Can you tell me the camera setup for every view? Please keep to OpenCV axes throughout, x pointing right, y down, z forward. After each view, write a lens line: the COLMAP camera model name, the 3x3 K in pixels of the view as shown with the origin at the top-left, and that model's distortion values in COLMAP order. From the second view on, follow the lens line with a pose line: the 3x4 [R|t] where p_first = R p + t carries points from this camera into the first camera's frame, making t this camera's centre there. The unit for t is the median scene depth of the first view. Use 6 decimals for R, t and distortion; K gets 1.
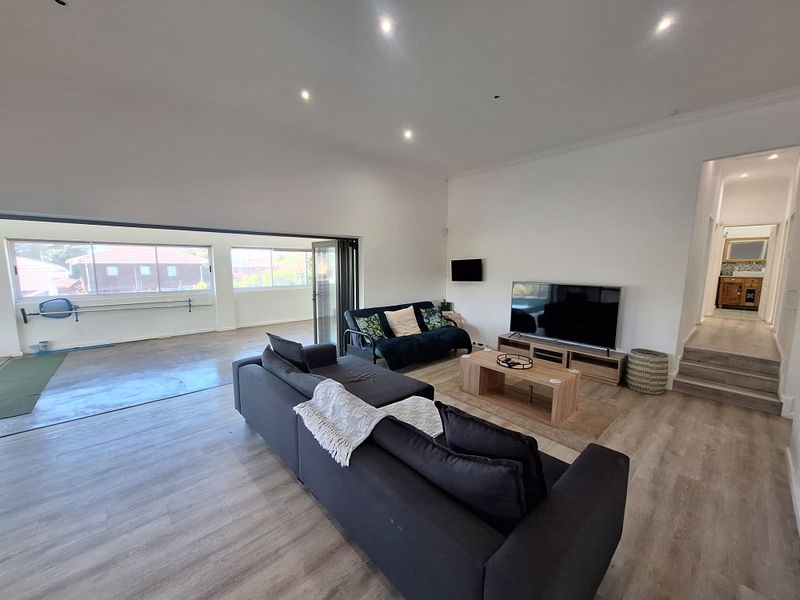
lens RADIAL K [[313.5, 0, 397.5], [0, 313.5, 300.5], [0, 0, 1]] dist [-0.000066, 0.001304]
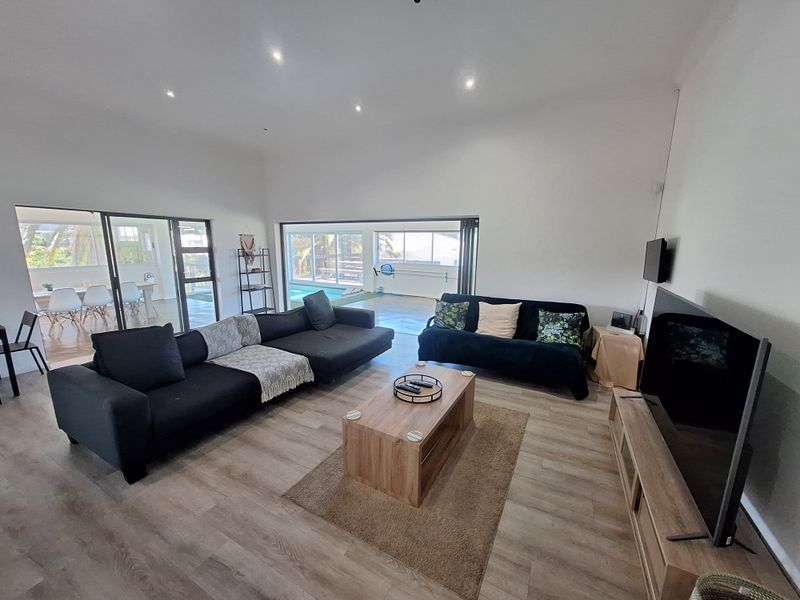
lens RADIAL K [[313.5, 0, 401.2], [0, 313.5, 302.1], [0, 0, 1]] dist [-0.000066, 0.001304]
pose [[0.341652, 0.175263, -0.923340, 0.660233], [-0.121588, 0.982444, 0.141492, -0.058887], [0.931928, 0.063926, 0.356964, 0.485686]]
